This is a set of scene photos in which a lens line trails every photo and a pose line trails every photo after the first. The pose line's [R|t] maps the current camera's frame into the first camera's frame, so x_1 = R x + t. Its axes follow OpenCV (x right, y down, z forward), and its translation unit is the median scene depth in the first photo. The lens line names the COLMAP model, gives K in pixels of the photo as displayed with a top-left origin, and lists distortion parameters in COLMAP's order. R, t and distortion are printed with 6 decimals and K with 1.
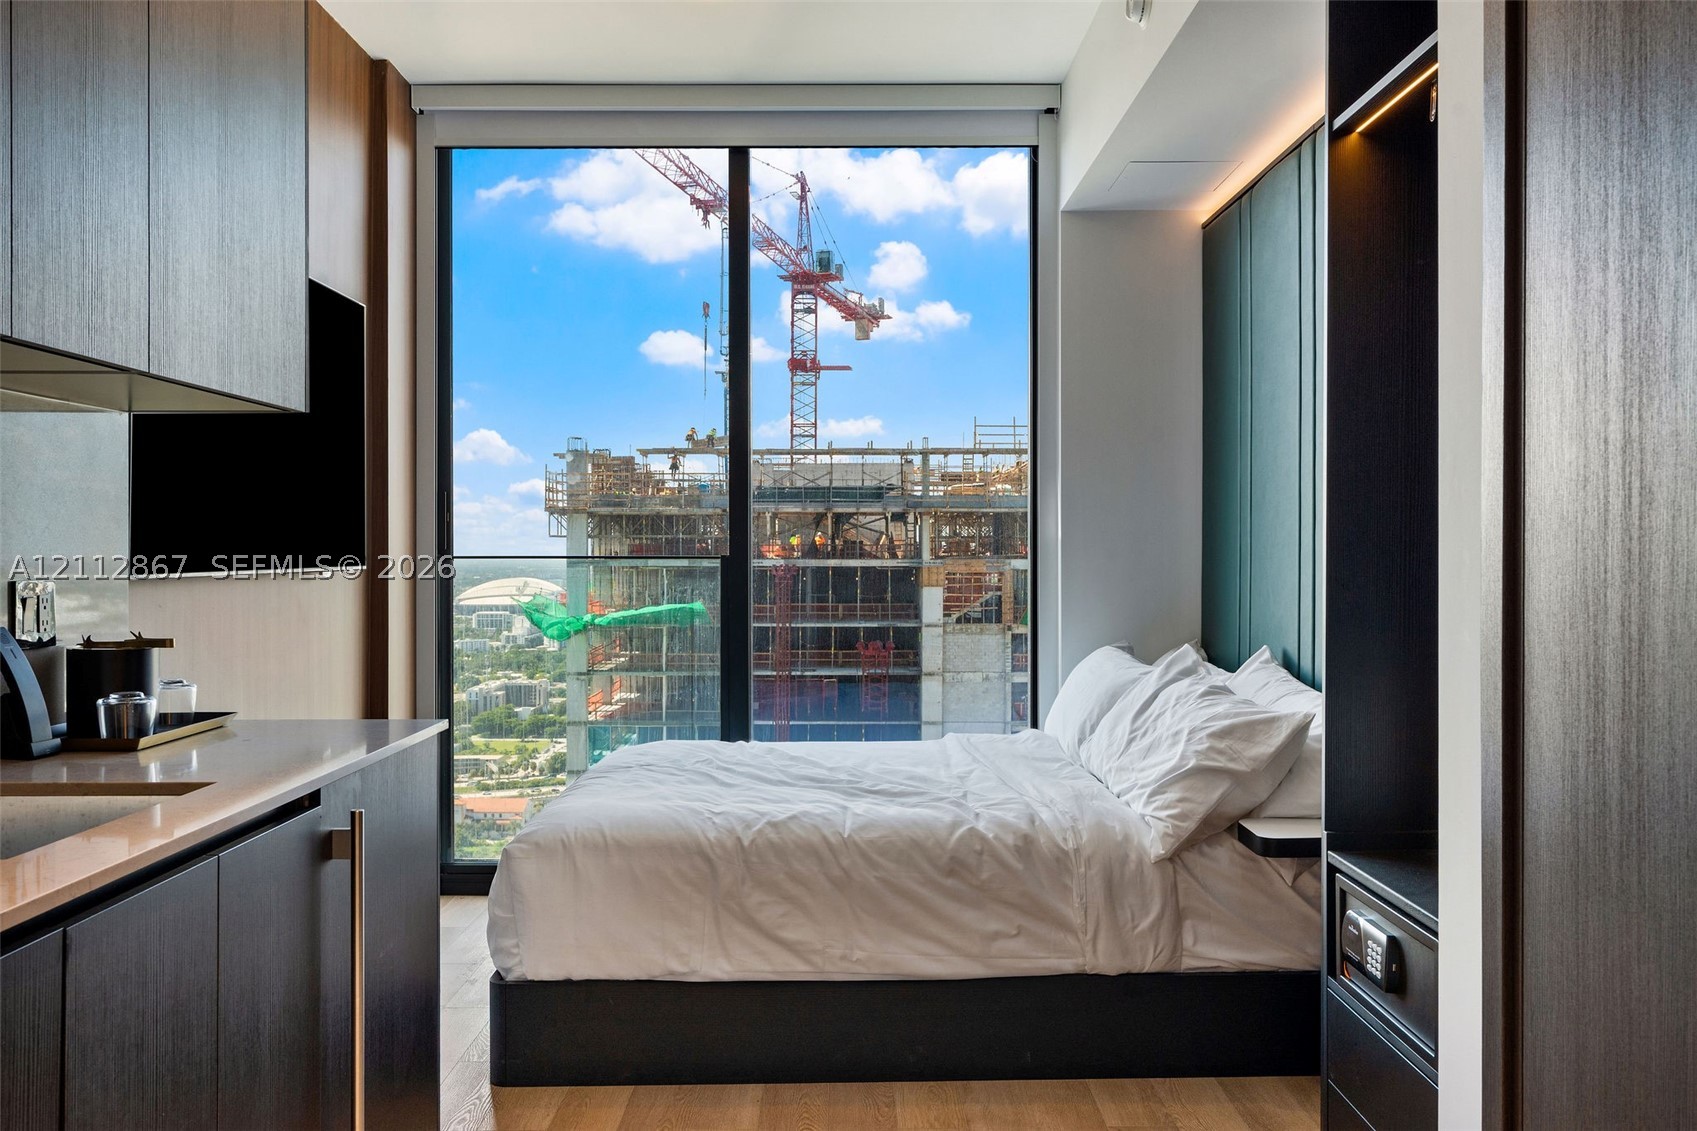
lens RADIAL K [[1385.7, 0, 848.9], [0, 1385.7, 550.7], [0, 0, 1]] dist [0.004092, -0.003986]
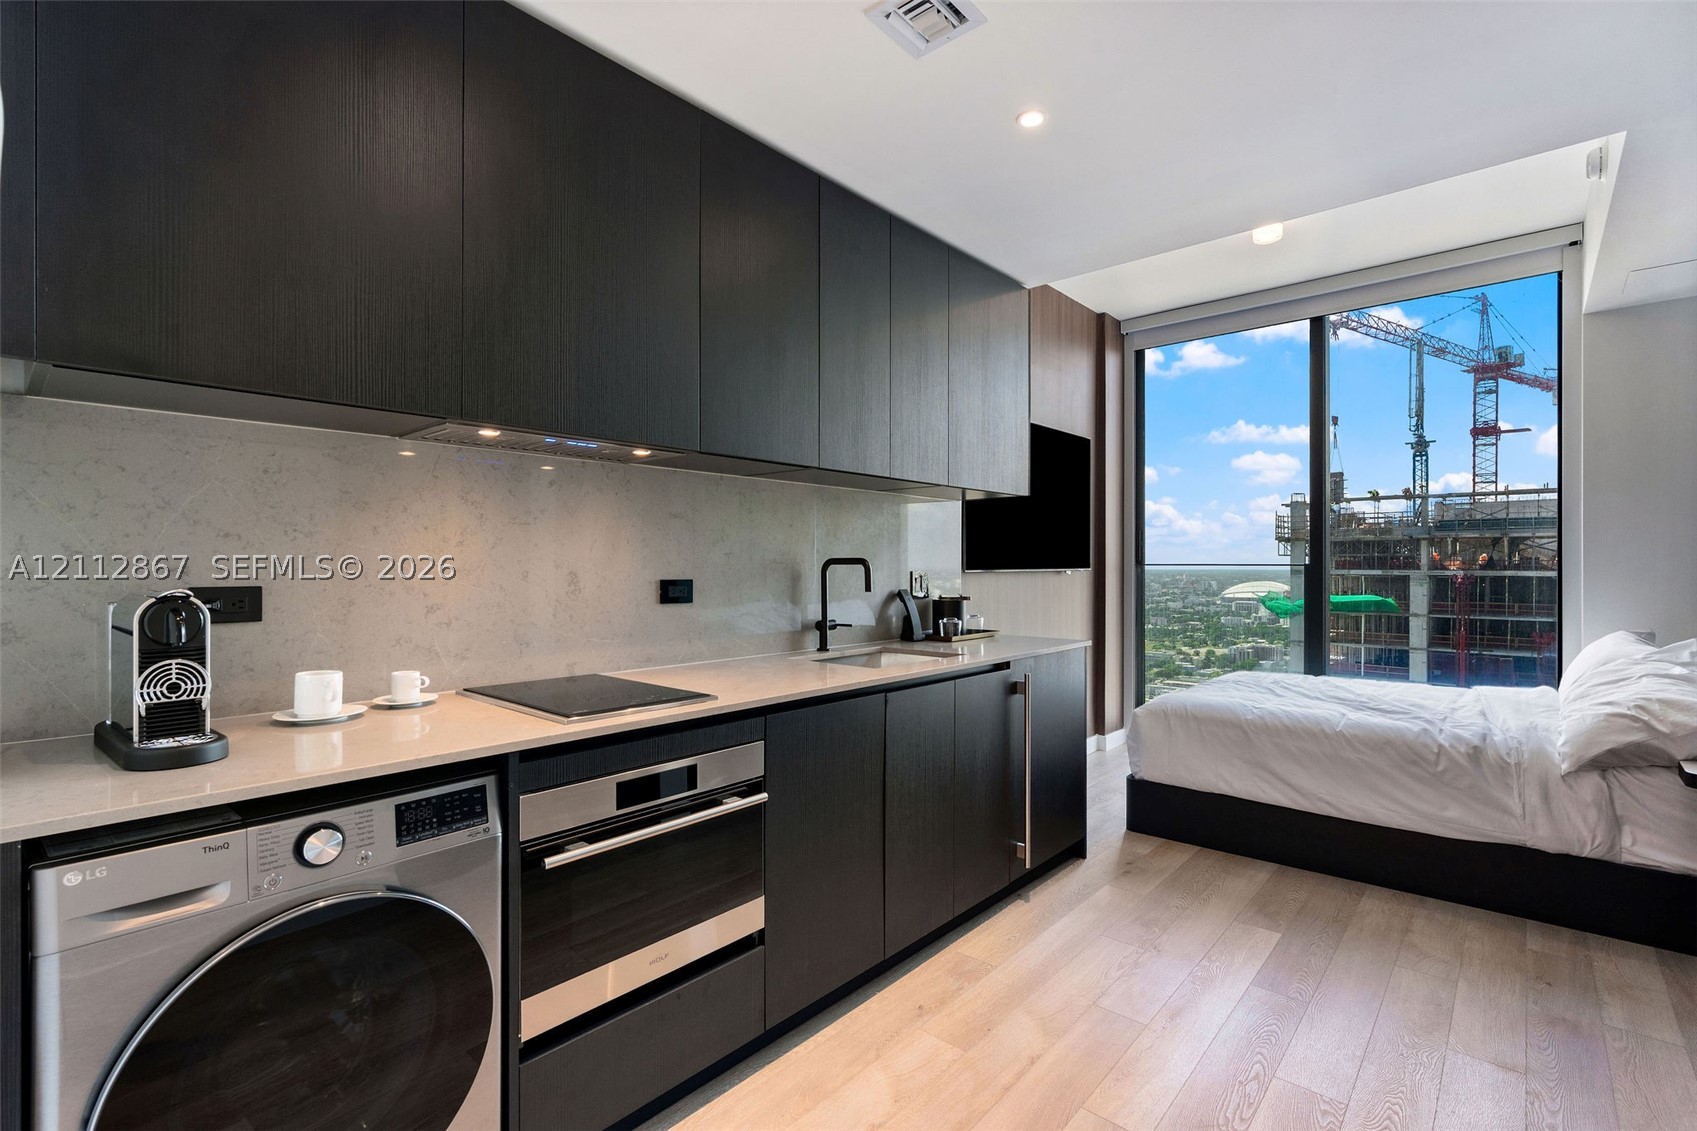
lens RADIAL K [[770.9, 0, 849.4], [0, 770.9, 560.3], [0, 0, 1]] dist [-0.008226, 0.003993]
pose [[0.747886, -0.001156, -0.663826, 0.111145], [-0.002038, 0.999990, -0.004037, 0.003898], [0.663824, 0.004372, 0.747876, -0.054620]]
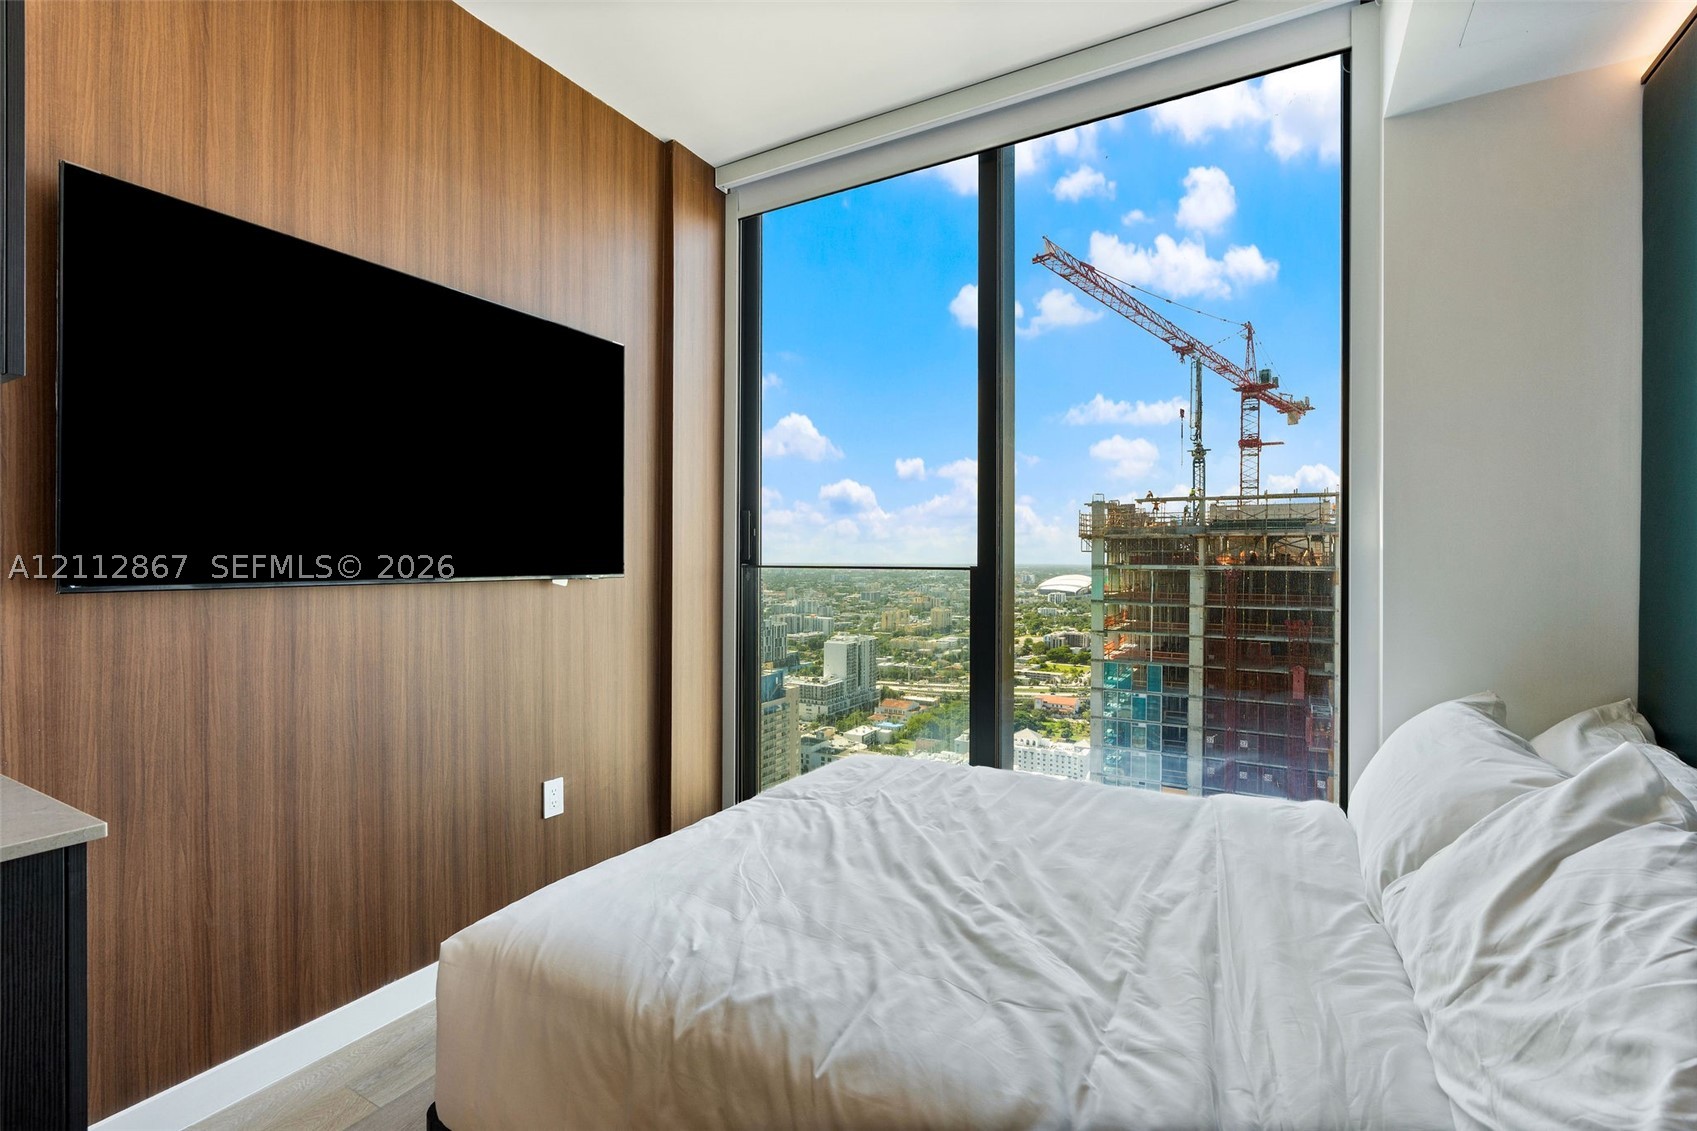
lens RADIAL K [[770.9, 0, 849.4], [0, 770.9, 560.3], [0, 0, 1]] dist [-0.008226, 0.003993]
pose [[0.870769, 0.003040, -0.491684, 0.102966], [-0.002576, 0.999995, 0.001620, -0.002706], [0.491686, -0.000144, 0.870772, 0.478870]]
